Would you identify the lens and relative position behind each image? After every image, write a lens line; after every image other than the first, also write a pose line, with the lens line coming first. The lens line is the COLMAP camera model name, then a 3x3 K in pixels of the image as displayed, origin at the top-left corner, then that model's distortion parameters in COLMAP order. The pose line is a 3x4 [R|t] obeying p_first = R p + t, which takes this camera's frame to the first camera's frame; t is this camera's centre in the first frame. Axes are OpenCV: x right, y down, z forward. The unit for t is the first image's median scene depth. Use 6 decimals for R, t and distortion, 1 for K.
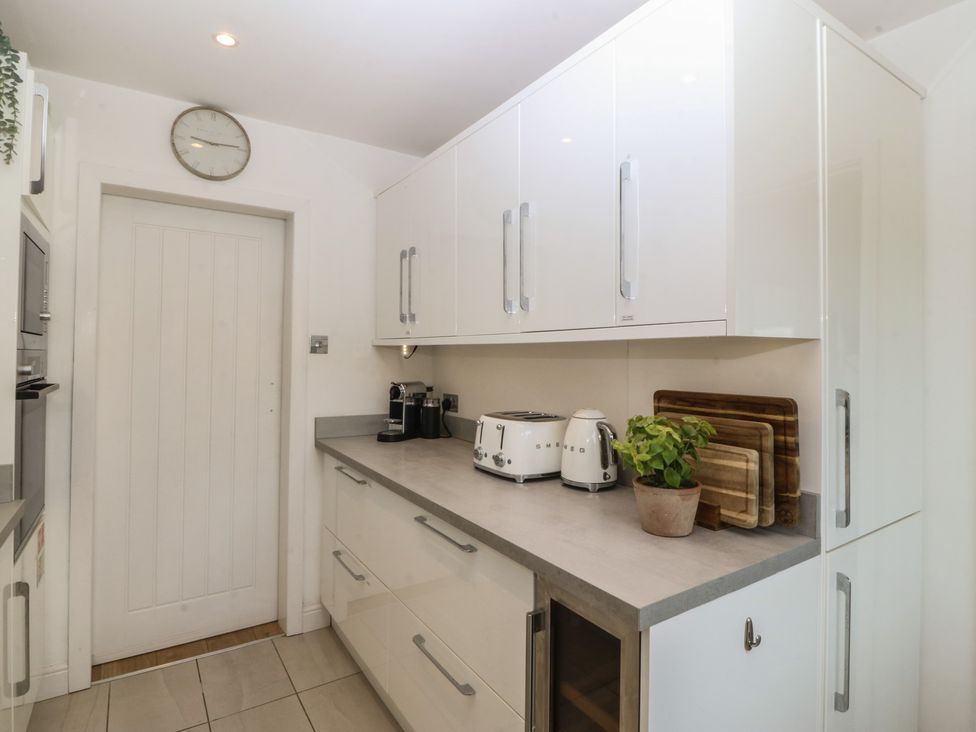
lens RADIAL K [[524.2, 0, 488.7], [0, 524.2, 348.6], [0, 0, 1]] dist [0.010745, -0.018504]
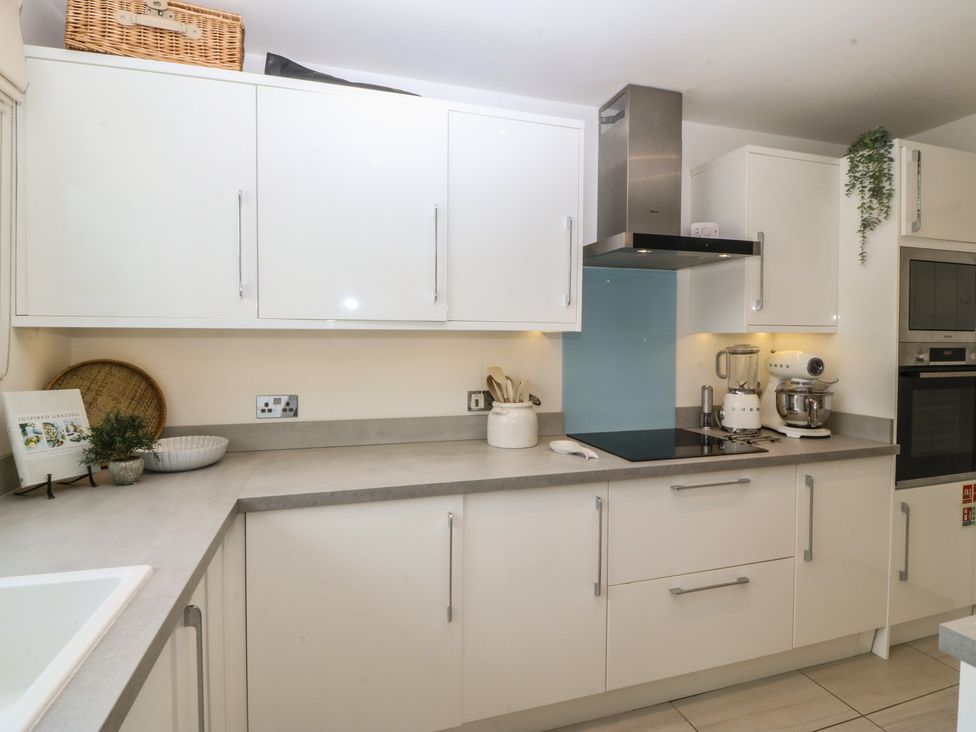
lens RADIAL K [[519.8, 0, 488.6], [0, 519.8, 354.9], [0, 0, 1]] dist [0.002623, -0.015572]
pose [[-0.286157, 0.013377, -0.958089, 0.795623], [0.007628, 0.999903, 0.011682, 0.010695], [0.958152, -0.003965, -0.286232, 0.299624]]
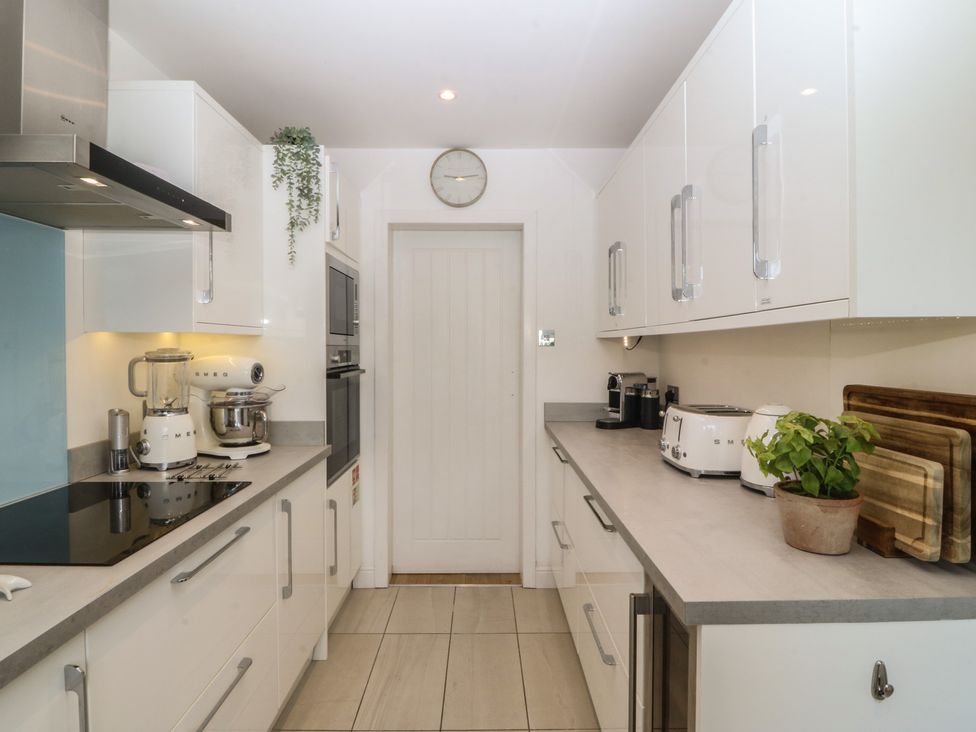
lens RADIAL K [[519.8, 0, 488.6], [0, 519.8, 354.9], [0, 0, 1]] dist [0.002623, -0.015572]
pose [[0.835299, -0.002482, -0.549790, 0.303970], [0.016640, 0.999646, 0.020768, 0.005605], [0.549544, -0.026496, 0.835044, 0.002967]]
